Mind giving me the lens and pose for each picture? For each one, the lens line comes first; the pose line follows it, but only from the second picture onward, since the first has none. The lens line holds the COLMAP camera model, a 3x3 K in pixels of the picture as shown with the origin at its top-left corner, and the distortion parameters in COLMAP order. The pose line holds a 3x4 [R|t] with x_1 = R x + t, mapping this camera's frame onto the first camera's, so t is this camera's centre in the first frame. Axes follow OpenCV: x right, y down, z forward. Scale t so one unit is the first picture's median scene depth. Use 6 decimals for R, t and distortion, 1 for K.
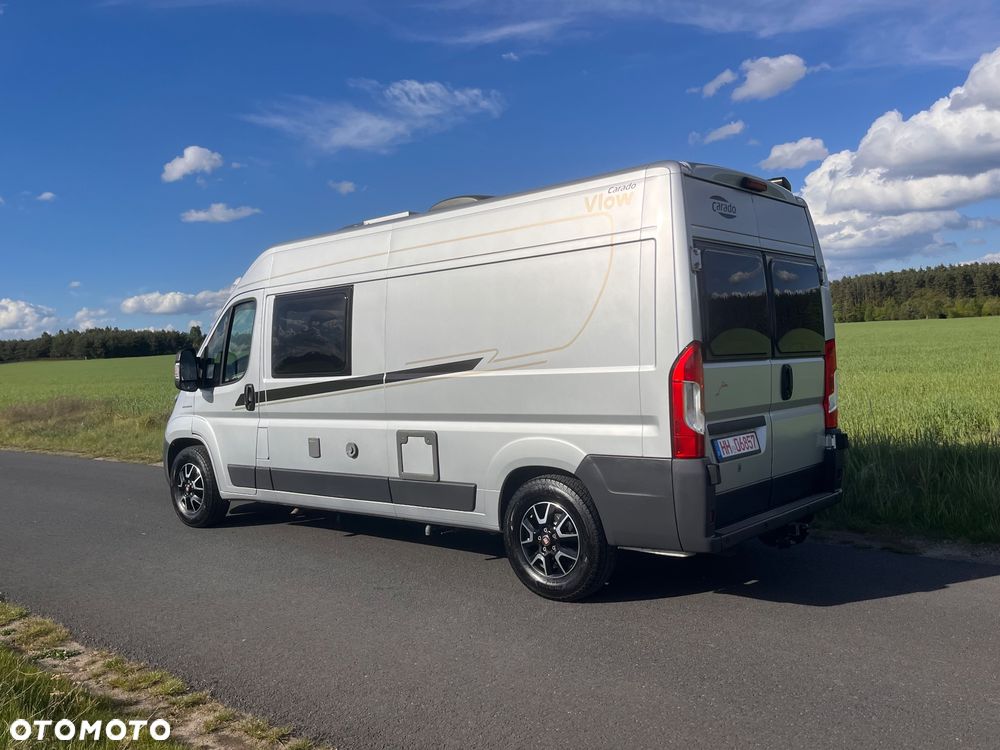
lens RADIAL K [[863.7, 0, 495.8], [0, 863.7, 379.9], [0, 0, 1]] dist [0.030705, 0.007413]
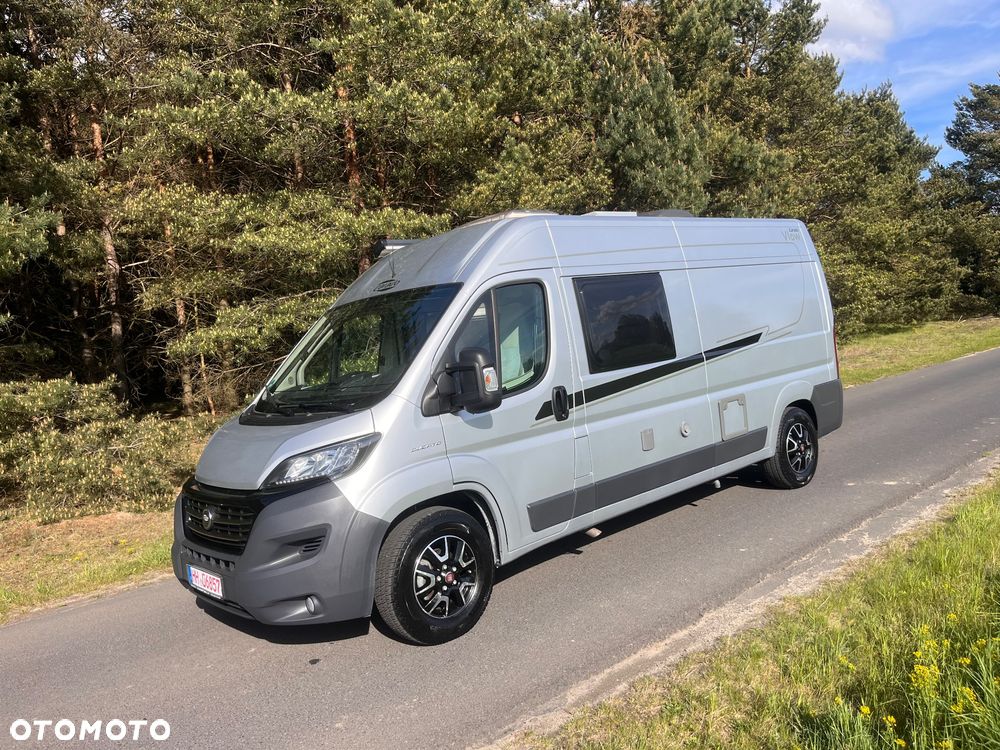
lens RADIAL K [[756.3, 0, 494.7], [0, 756.3, 359.7], [0, 0, 1]] dist [-0.018759, -0.011616]
pose [[0.142440, -0.003407, 0.989798, -1.157534], [0.136056, 0.990569, -0.016170, -0.019380], [-0.980408, 0.136971, 0.141560, 1.146666]]
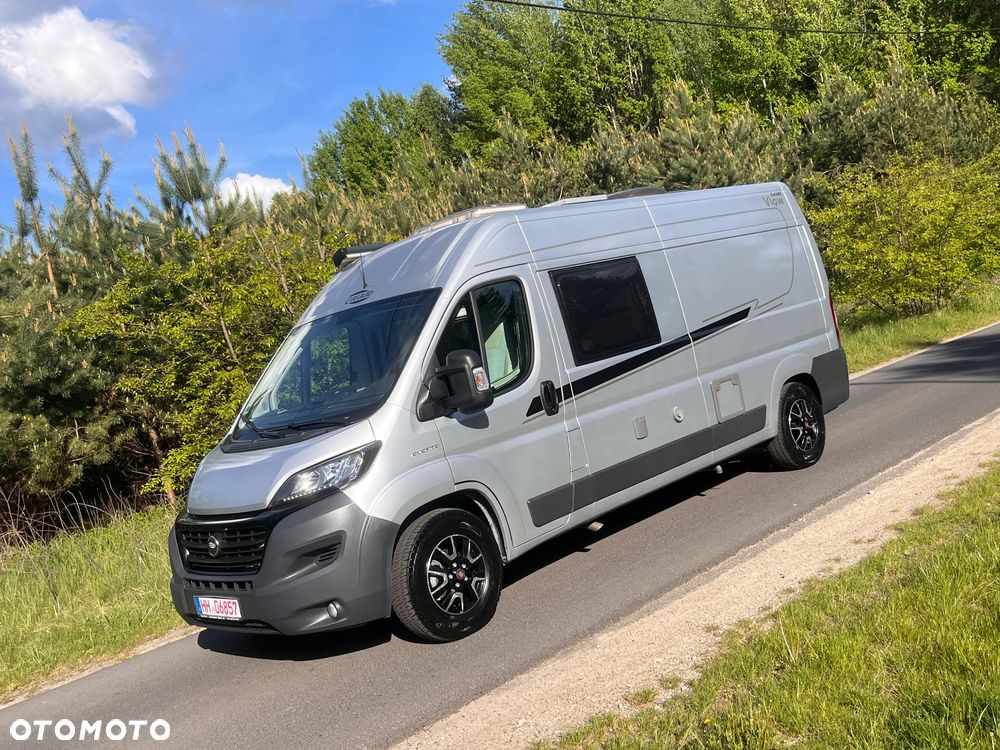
lens RADIAL K [[971.7, 0, 500.5], [0, 971.7, 379.3], [0, 0, 1]] dist [0.075779, 0.000000]
pose [[0.090973, -0.023469, 0.995577, -1.391862], [0.235646, 0.971838, 0.001377, -0.009562], [-0.967572, 0.234479, 0.093941, 1.146532]]
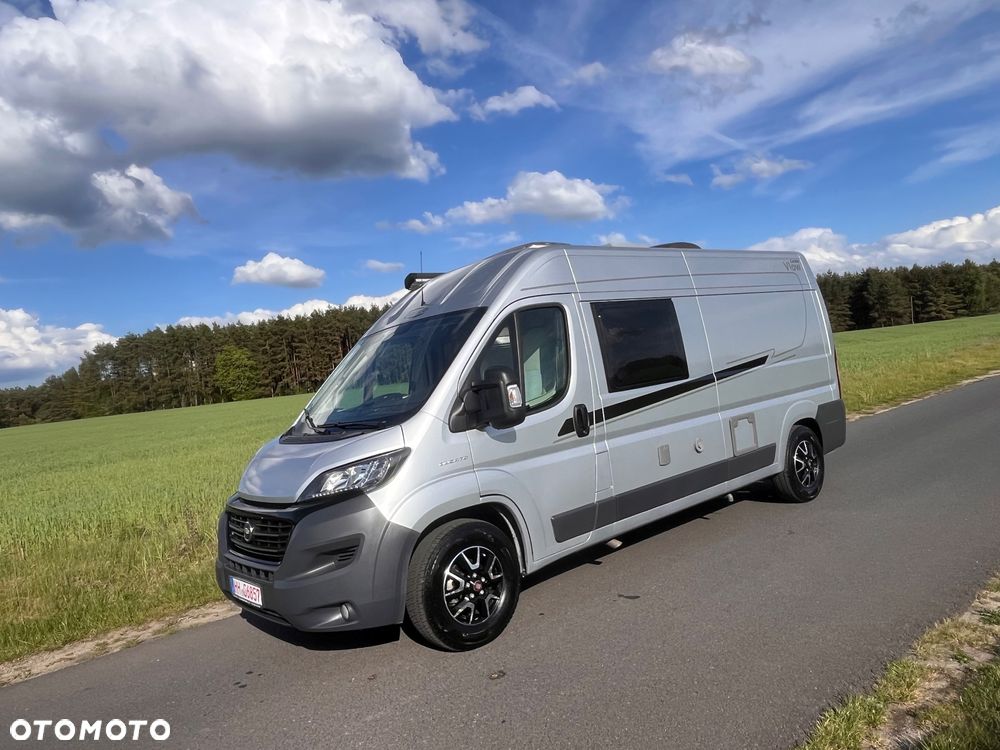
lens RADIAL K [[681.9, 0, 505.6], [0, 681.9, 372.8], [0, 0, 1]] dist [-0.029470, -0.000375]
pose [[0.162158, 0.028957, 0.986340, -1.122115], [0.148872, 0.987410, -0.053464, -0.000966], [-0.975470, 0.155508, 0.155805, 1.153688]]
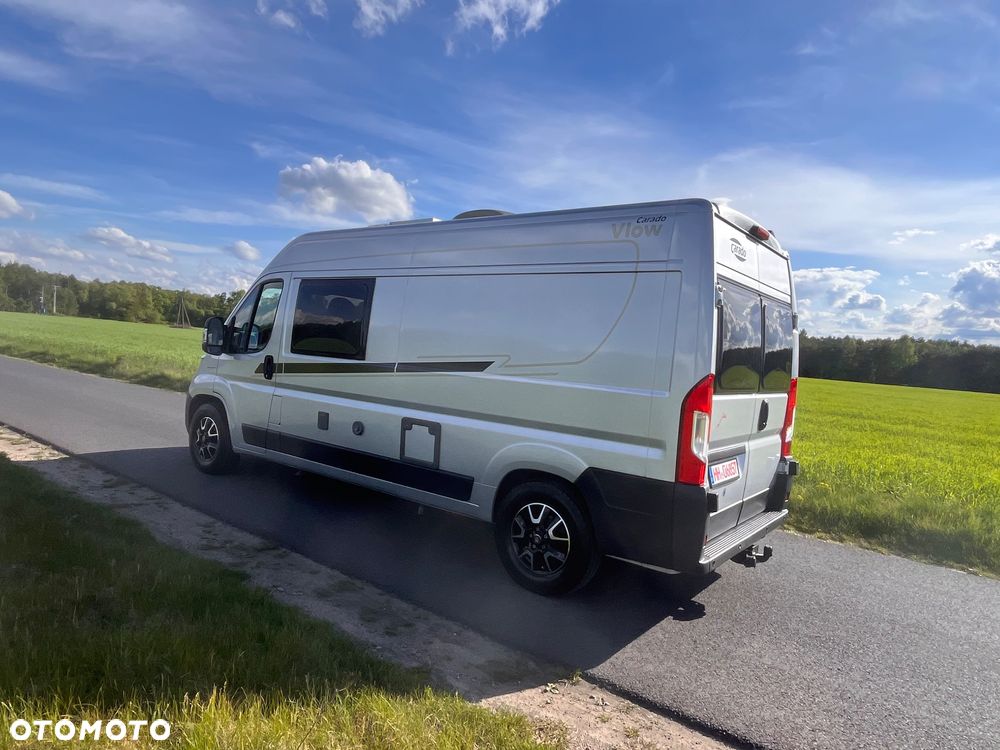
lens RADIAL K [[633.8, 0, 492.4], [0, 633.8, 375.1], [0, 0, 1]] dist [-0.017760, 0.001576]
pose [[0.991367, 0.111329, 0.069262, -0.063674], [-0.112976, 0.993390, 0.020320, -0.022755], [-0.066542, -0.027969, 0.997392, 0.199445]]
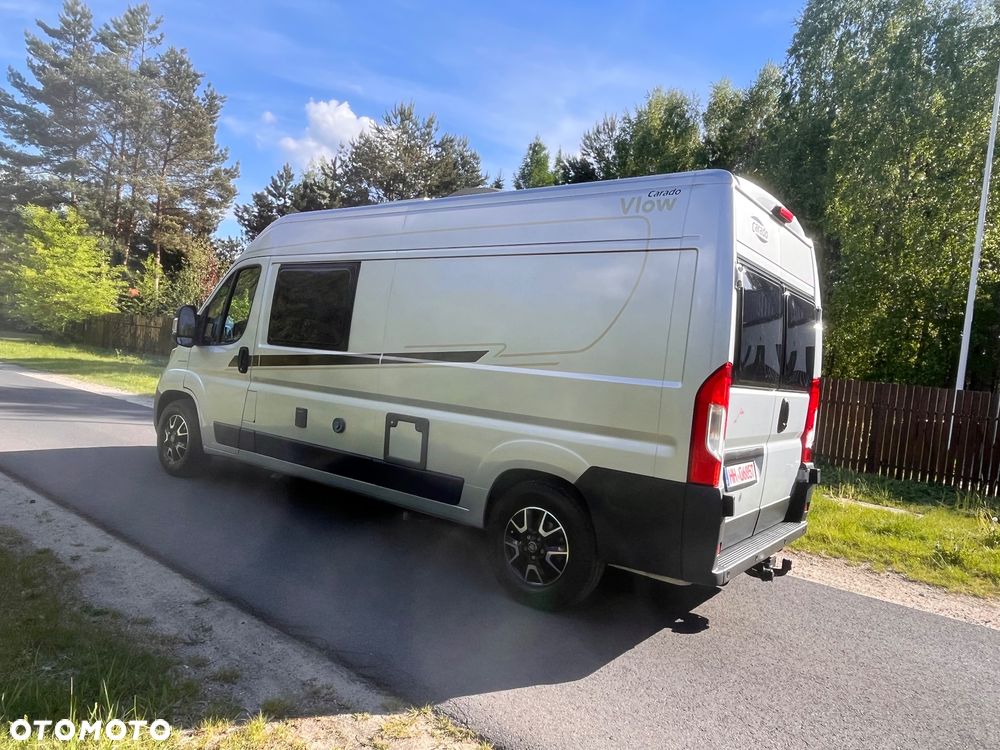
lens RADIAL K [[668.0, 0, 492.4], [0, 668.0, 388.9], [0, 0, 1]] dist [-0.023256, 0.001156]
pose [[0.989133, 0.127548, 0.073124, -0.054841], [-0.129168, 0.991462, 0.017847, 0.002413], [-0.070224, -0.027098, 0.997163, 0.230274]]
